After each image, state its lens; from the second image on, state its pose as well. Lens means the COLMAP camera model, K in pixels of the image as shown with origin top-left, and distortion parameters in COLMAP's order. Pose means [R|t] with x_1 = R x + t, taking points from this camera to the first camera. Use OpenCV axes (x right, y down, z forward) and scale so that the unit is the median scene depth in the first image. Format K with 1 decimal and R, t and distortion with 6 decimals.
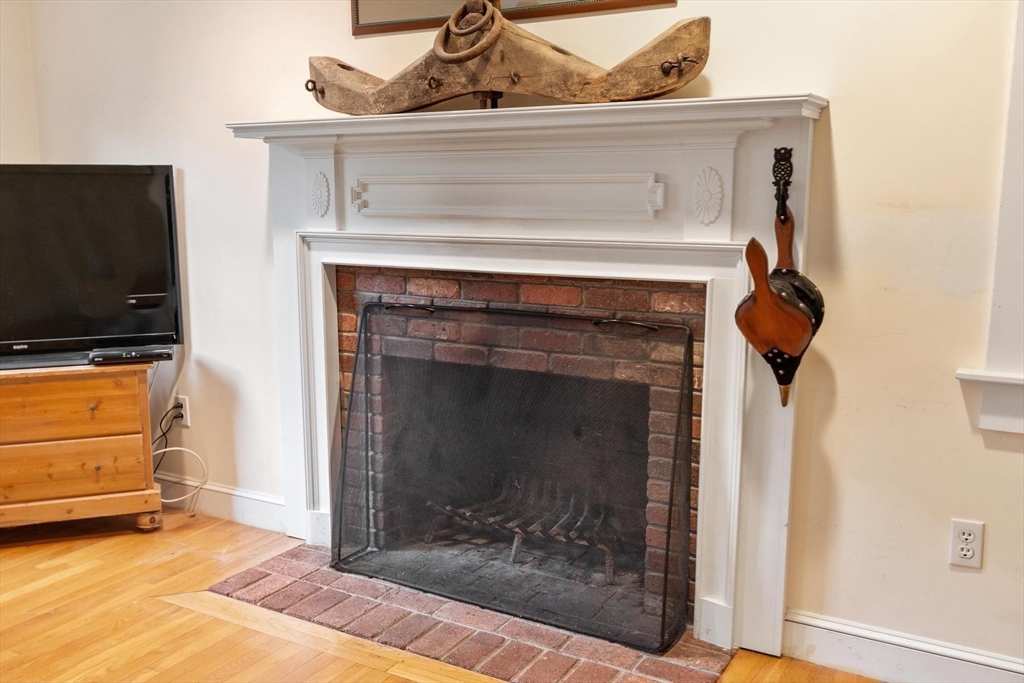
lens RADIAL K [[943.5, 0, 497.2], [0, 943.5, 353.0], [0, 0, 1]] dist [0.007413, 0.000000]
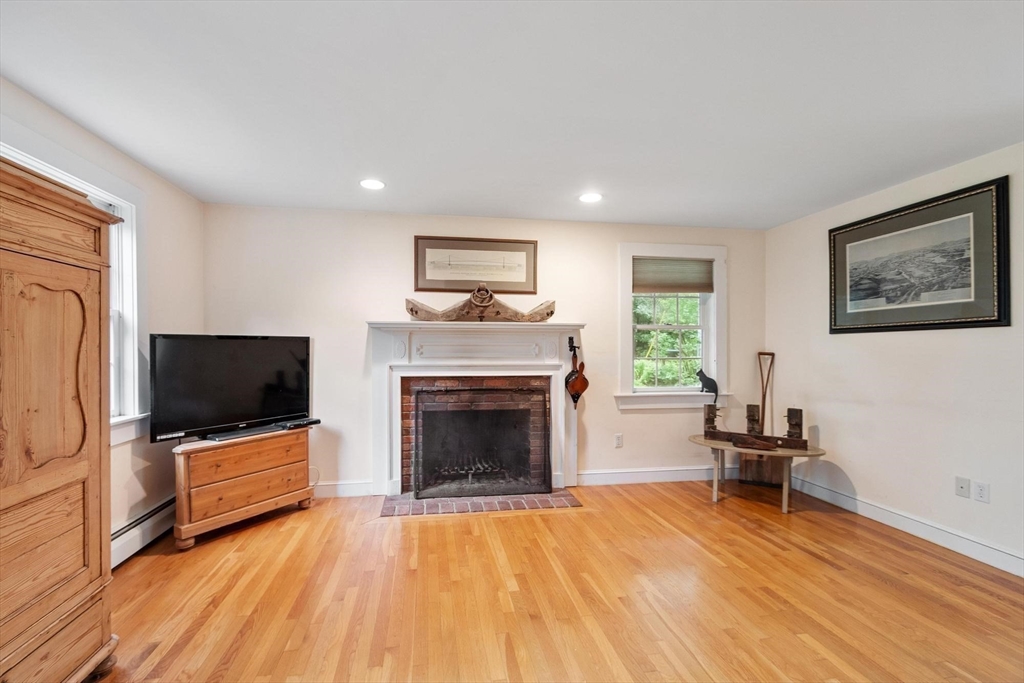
lens RADIAL K [[454.1, 0, 495.8], [0, 454.1, 347.5], [0, 0, 1]] dist [0.007345, -0.001117]
pose [[0.770495, 0.001033, 0.637446, -0.828288], [0.105262, 0.986064, -0.128831, 0.013522], [-0.628695, 0.166363, 0.759648, -0.106700]]
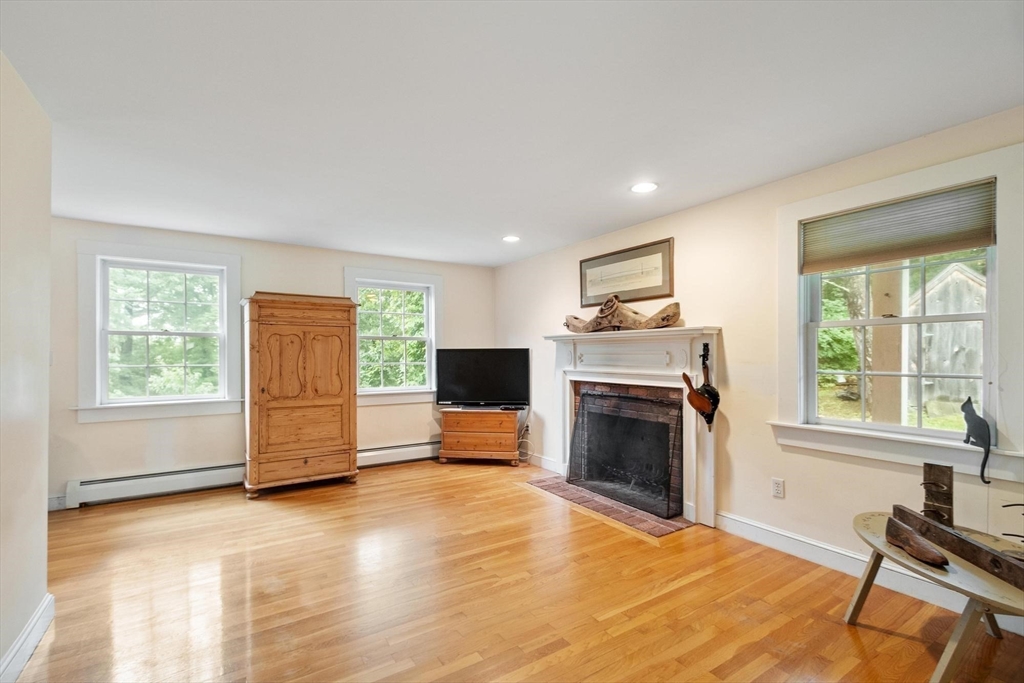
lens RADIAL K [[454.1, 0, 488.4], [0, 454.1, 356.4], [0, 0, 1]] dist [0.007345, -0.001117]
pose [[0.879330, 0.001867, -0.476208, 0.309241], [-0.079829, 0.986420, -0.143539, 0.067638], [0.469473, 0.164233, 0.867538, -0.447413]]
